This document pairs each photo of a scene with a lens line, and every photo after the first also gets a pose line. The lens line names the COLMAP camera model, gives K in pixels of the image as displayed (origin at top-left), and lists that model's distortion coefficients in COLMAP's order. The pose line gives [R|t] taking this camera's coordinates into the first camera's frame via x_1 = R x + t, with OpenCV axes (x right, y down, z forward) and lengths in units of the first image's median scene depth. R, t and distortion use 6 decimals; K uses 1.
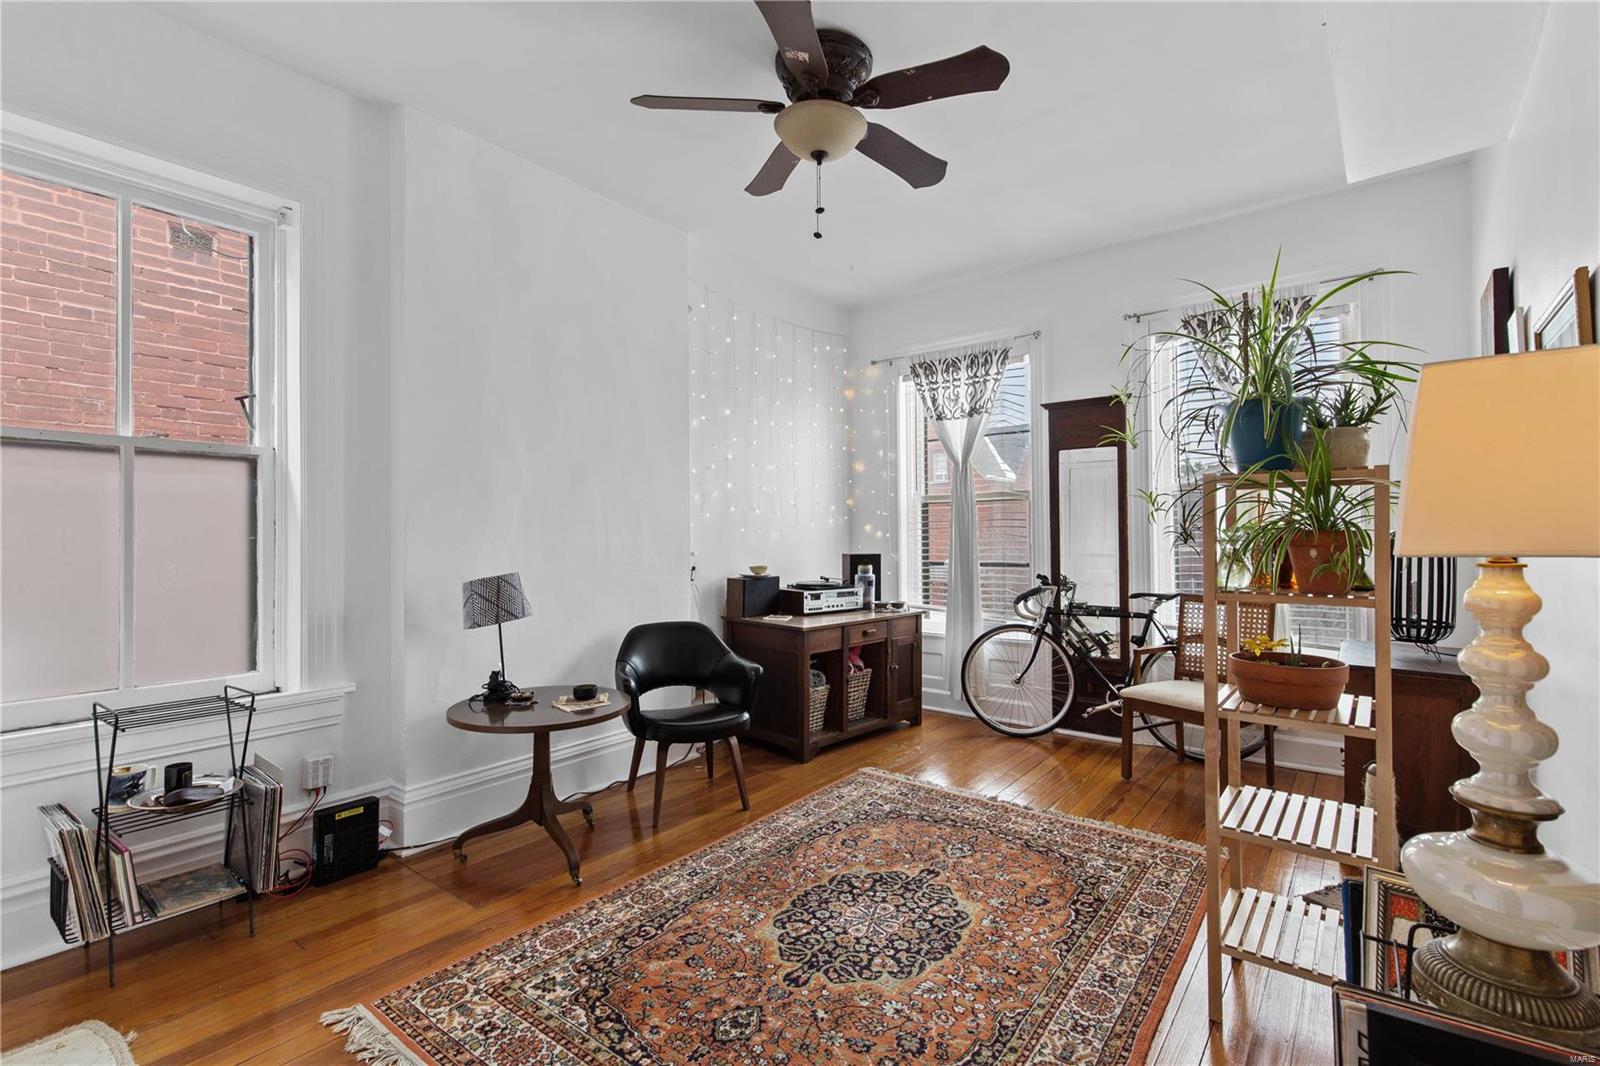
lens RADIAL K [[723.3, 0, 803.1], [0, 723.3, 529.2], [0, 0, 1]] dist [-0.002138, -0.000181]
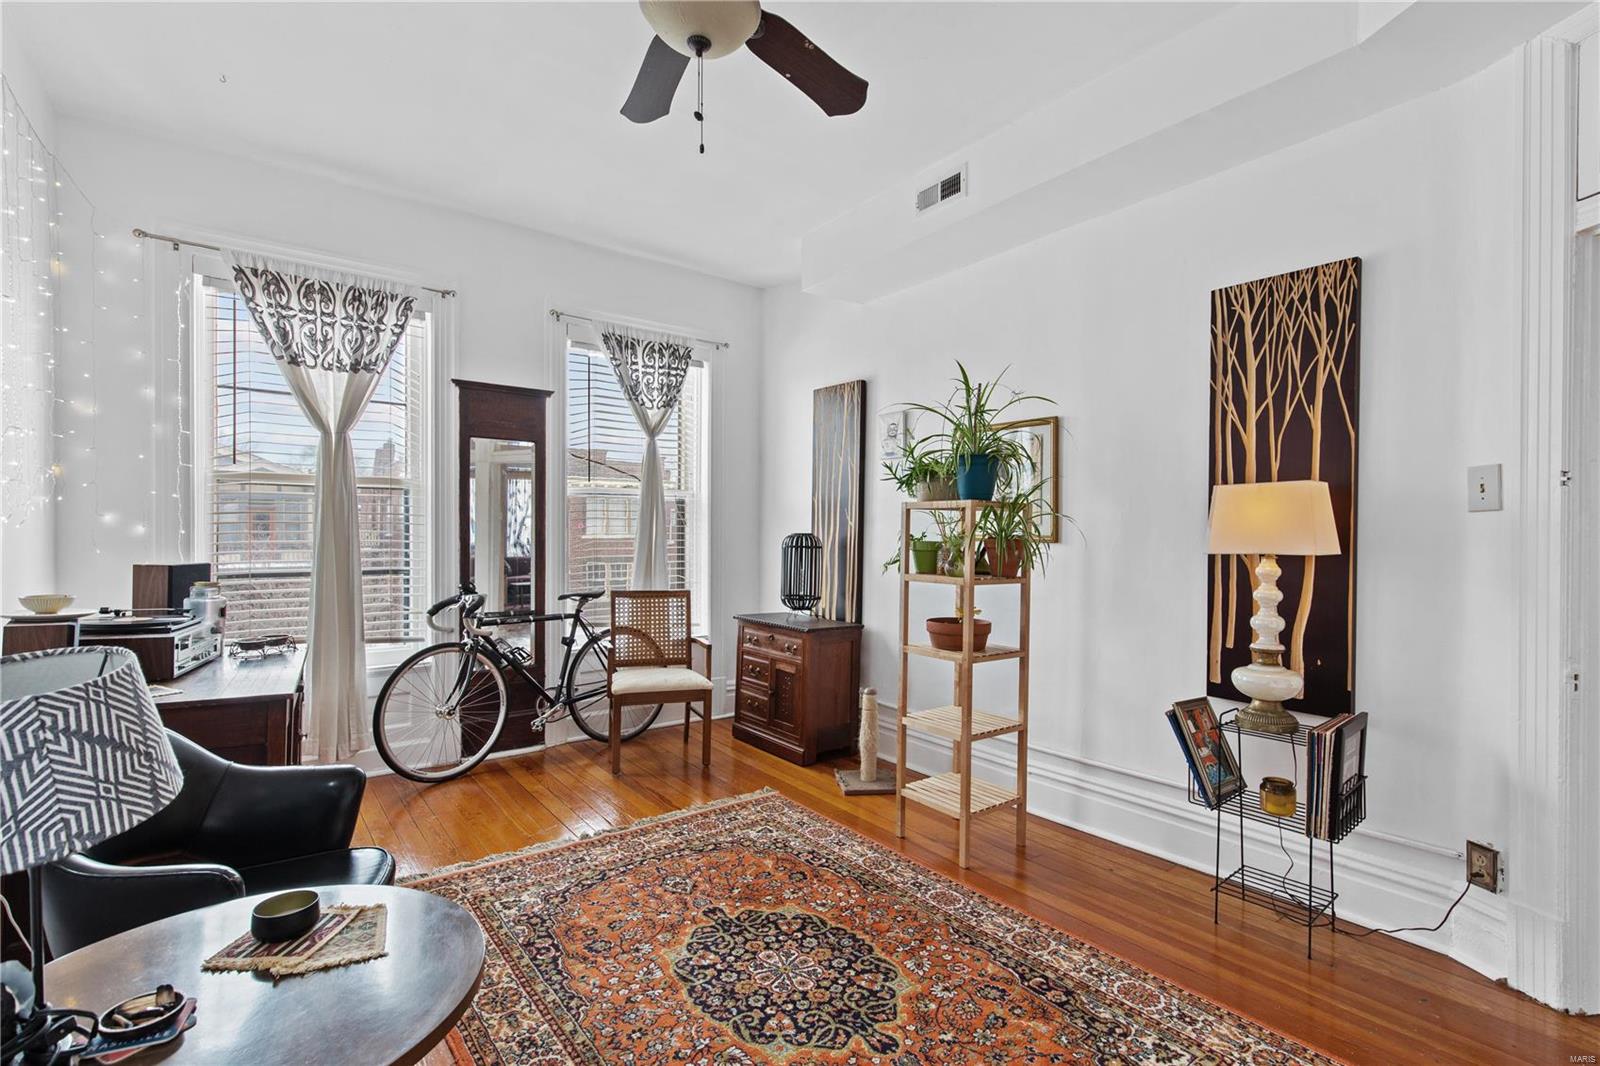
lens RADIAL K [[740.4, 0, 796.7], [0, 740.4, 538.0], [0, 0, 1]] dist [0.001983, 0.000270]
pose [[0.248646, 0.002812, 0.968590, -0.464403], [-0.020235, 0.999793, 0.002292, 0.002284], [-0.968383, -0.020169, 0.248651, 0.452136]]
